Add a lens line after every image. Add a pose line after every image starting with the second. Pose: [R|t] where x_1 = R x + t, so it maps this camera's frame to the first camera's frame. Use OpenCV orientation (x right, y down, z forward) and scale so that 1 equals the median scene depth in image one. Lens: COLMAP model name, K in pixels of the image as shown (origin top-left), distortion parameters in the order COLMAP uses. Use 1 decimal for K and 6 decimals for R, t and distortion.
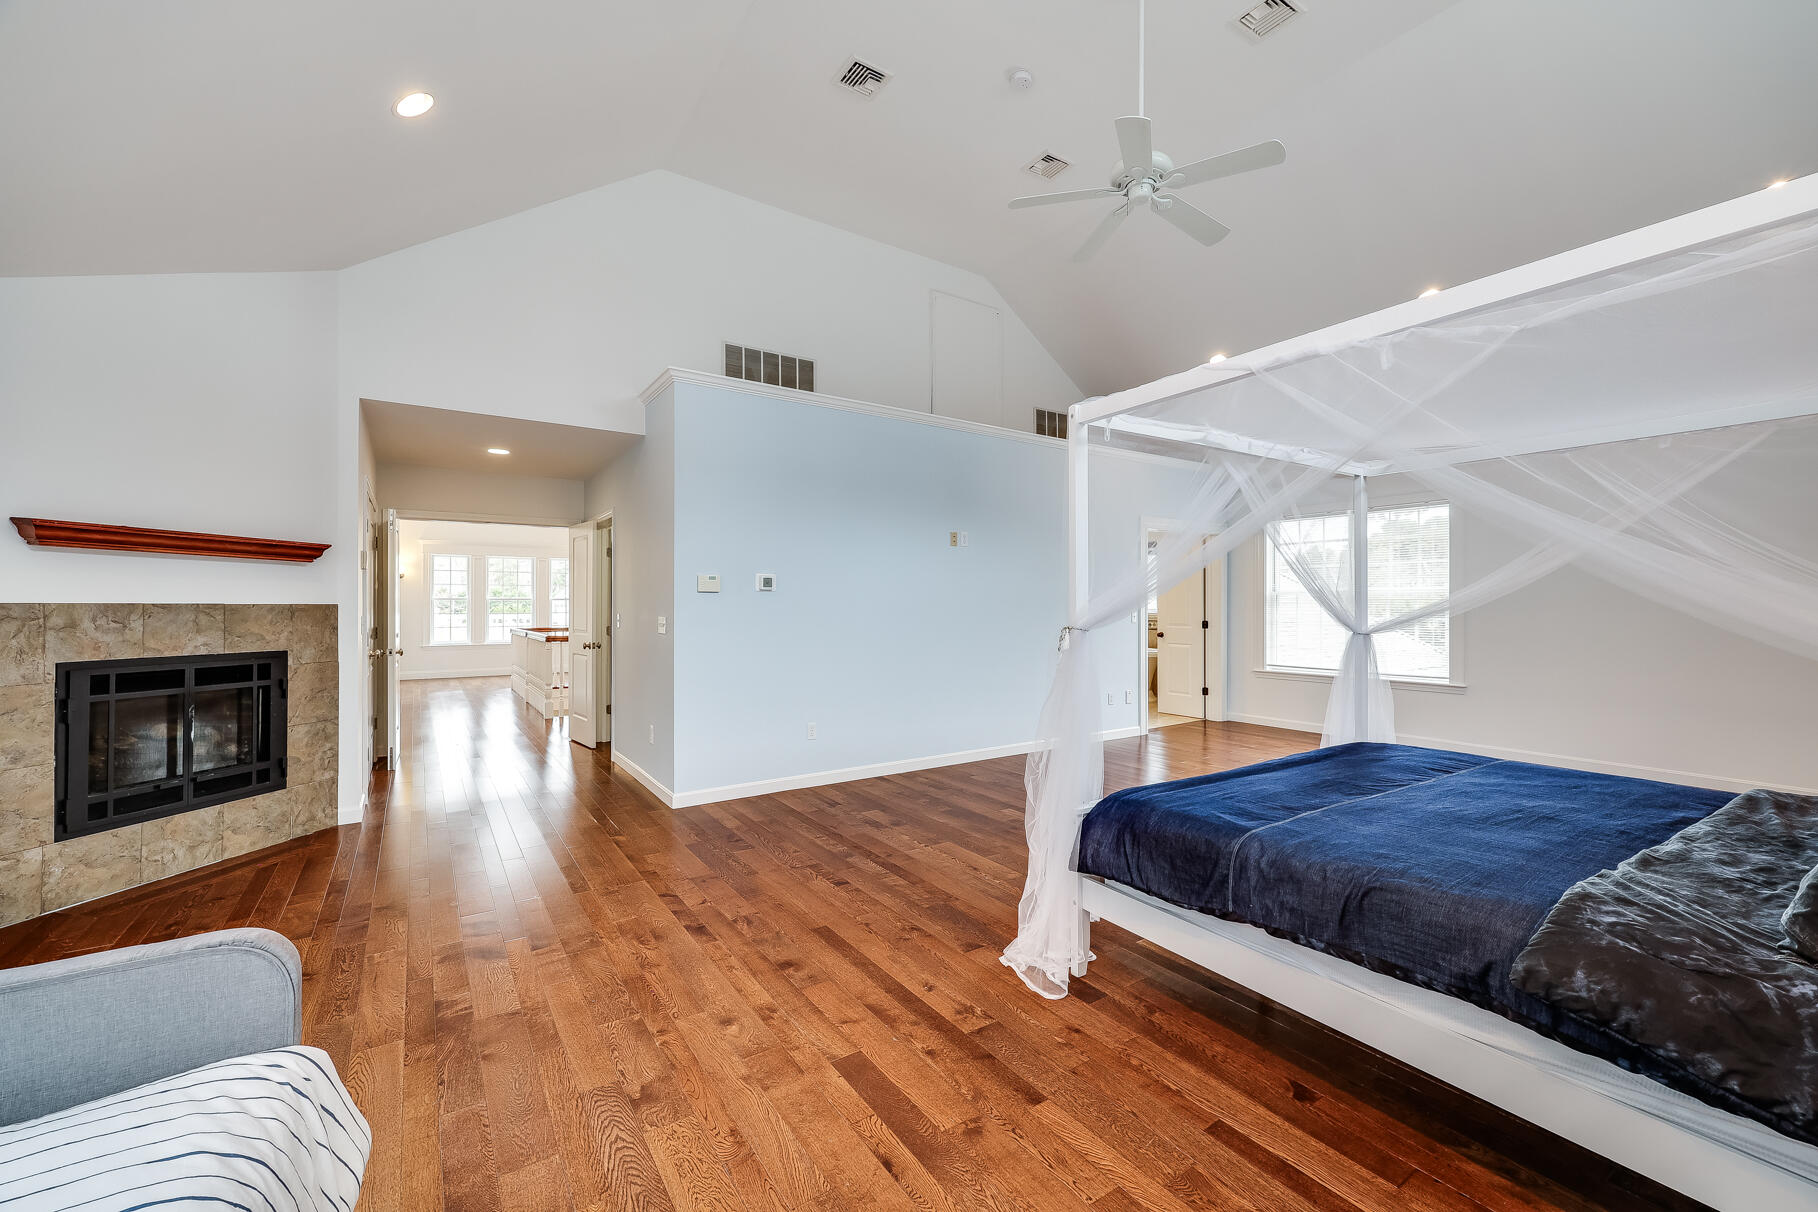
lens RADIAL K [[744.0, 0, 912.0], [0, 744.0, 602.1], [0, 0, 1]] dist [-0.002507, -0.000218]
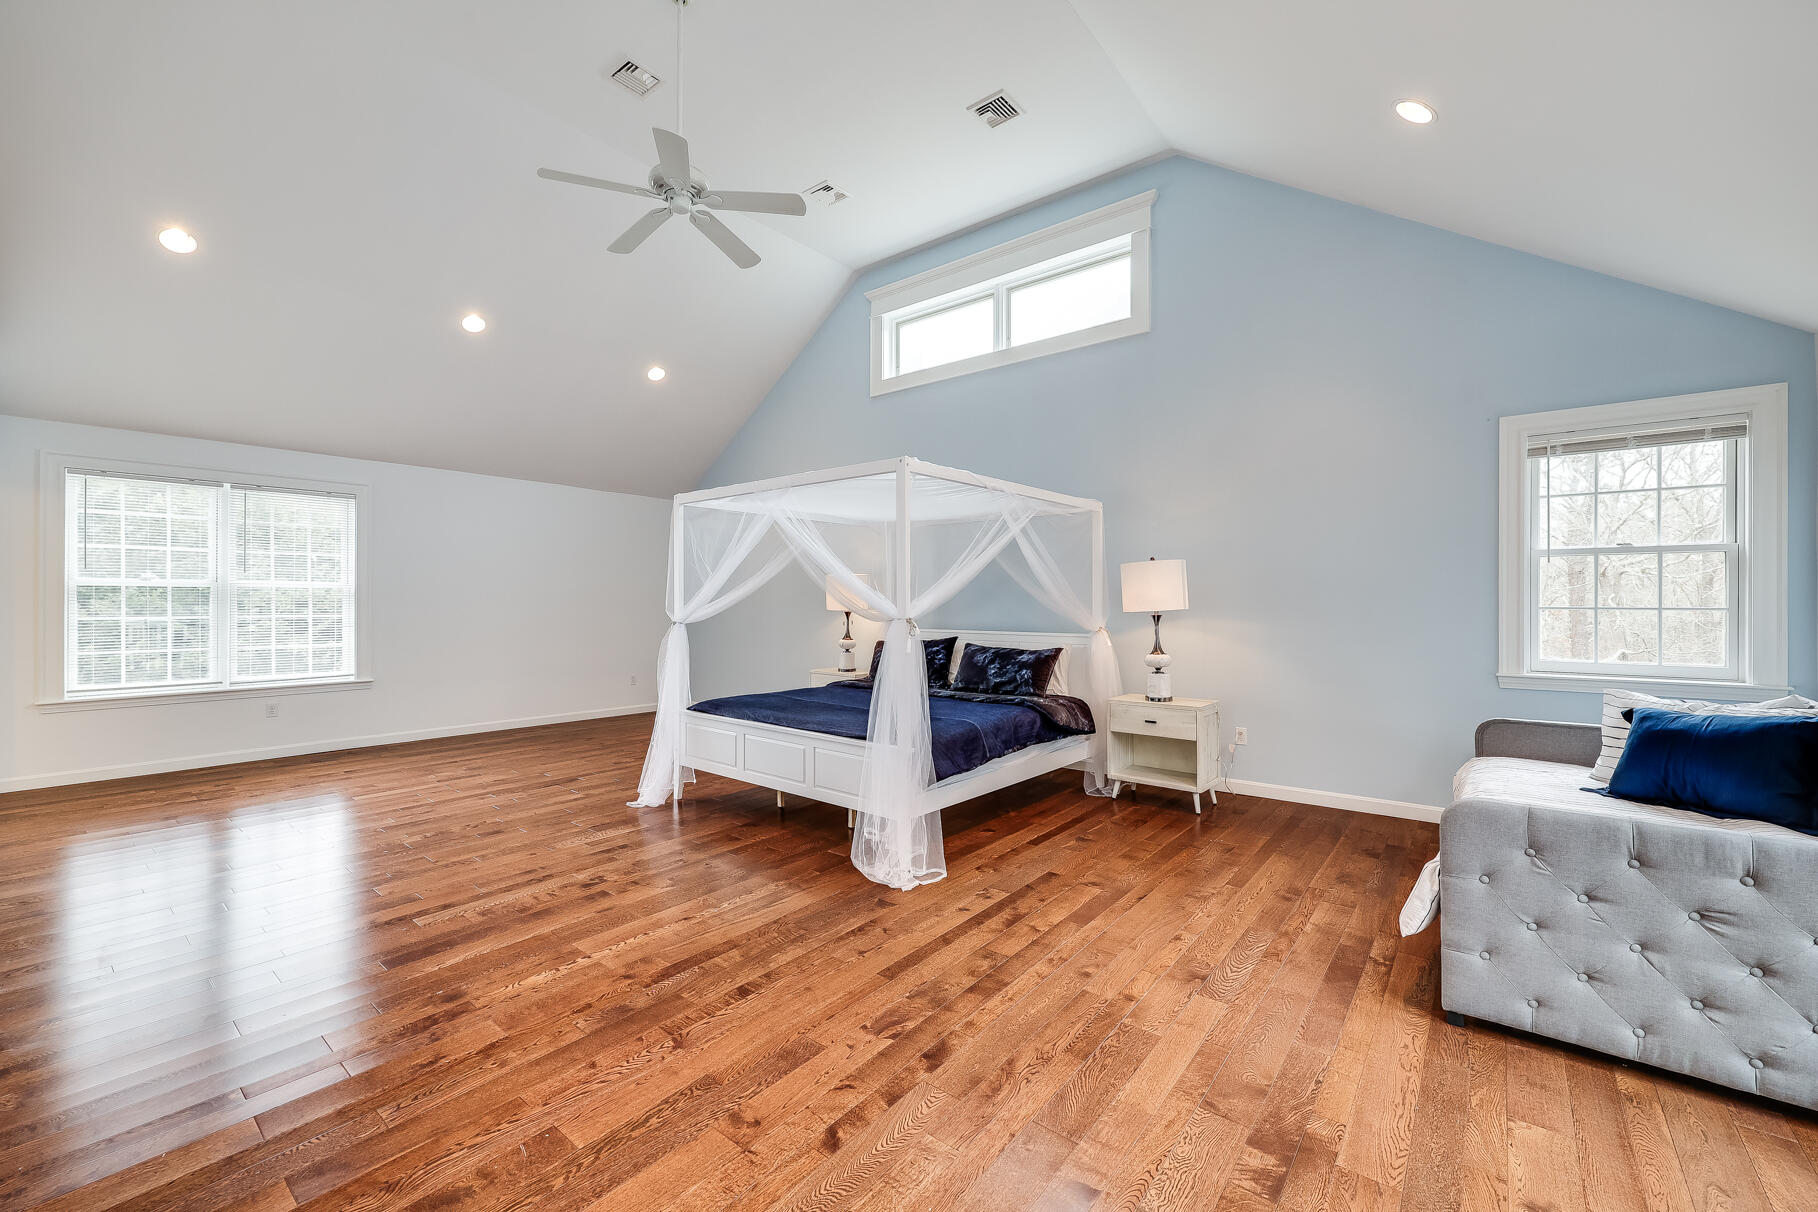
lens RADIAL K [[744.0, 0, 914.0], [0, 744.0, 605.2], [0, 0, 1]] dist [-0.002507, -0.000218]
pose [[-0.308341, -0.005446, 0.951260, -0.958161], [-0.004818, 0.999980, 0.004163, 0.003455], [-0.951264, -0.003300, -0.308361, 1.239254]]
